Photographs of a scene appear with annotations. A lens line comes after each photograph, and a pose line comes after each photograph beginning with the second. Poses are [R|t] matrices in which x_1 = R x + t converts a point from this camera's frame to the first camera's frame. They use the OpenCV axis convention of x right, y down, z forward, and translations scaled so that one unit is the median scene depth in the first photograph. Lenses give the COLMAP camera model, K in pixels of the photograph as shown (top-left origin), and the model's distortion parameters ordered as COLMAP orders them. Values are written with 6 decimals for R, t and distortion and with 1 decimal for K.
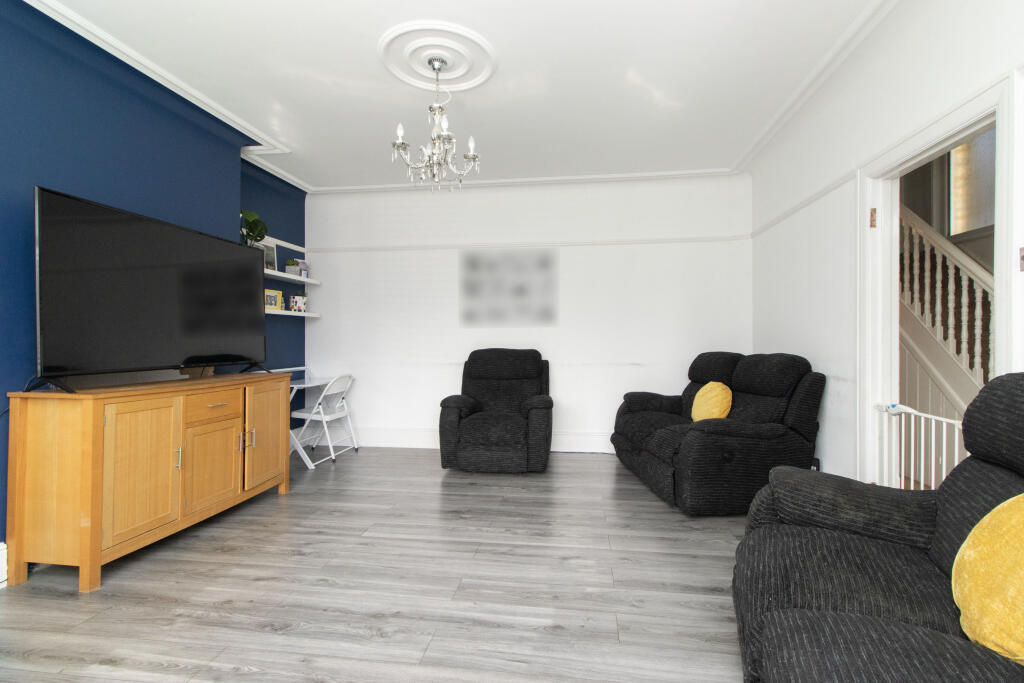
lens RADIAL K [[469.6, 0, 516.2], [0, 469.6, 340.0], [0, 0, 1]] dist [0.000713, -0.000019]
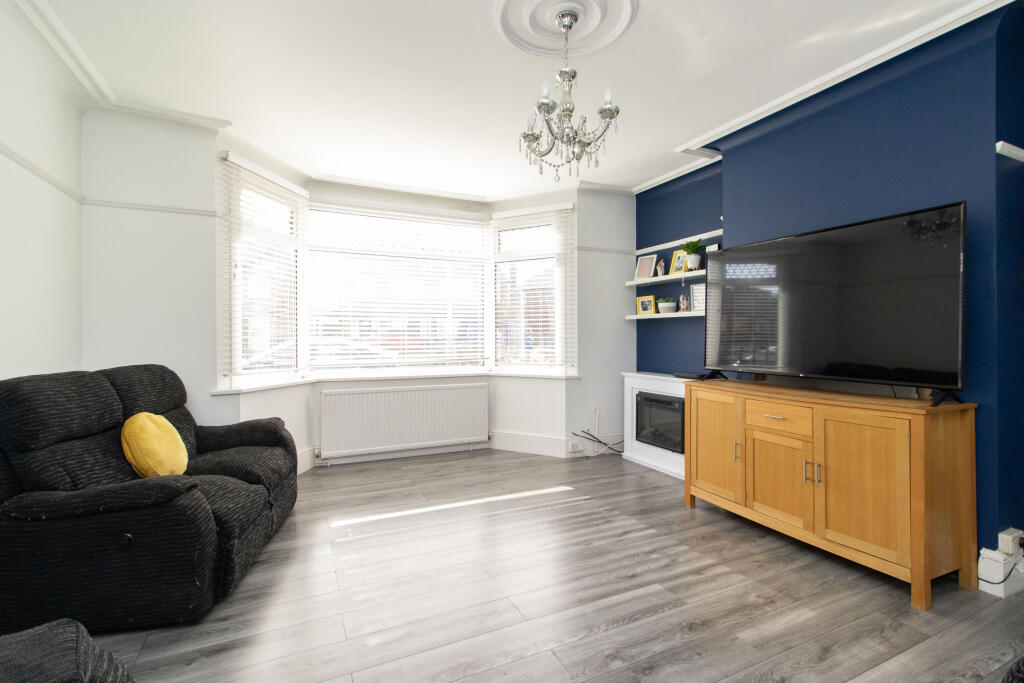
lens RADIAL K [[469.6, 0, 516.2], [0, 469.6, 340.0], [0, 0, 1]] dist [0.000713, -0.000019]
pose [[-0.836052, 0.006919, -0.548607, 0.317040], [0.002597, 0.999959, 0.008653, -0.028469], [0.548644, 0.005809, -0.836036, 1.444407]]
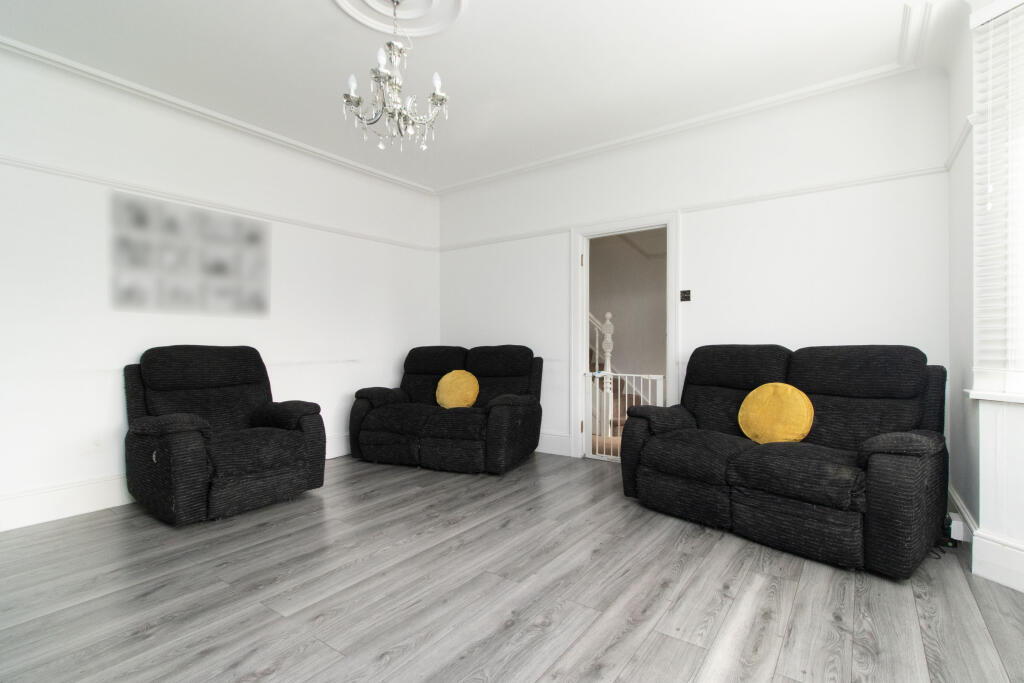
lens RADIAL K [[476.4, 0, 535.5], [0, 476.4, 338.0], [0, 0, 1]] dist [0.000113, -0.000158]
pose [[0.450535, 0.009395, 0.892709, -0.717167], [0.002847, 0.999924, -0.011960, 0.028305], [-0.892754, 0.007930, 0.450474, 0.347101]]
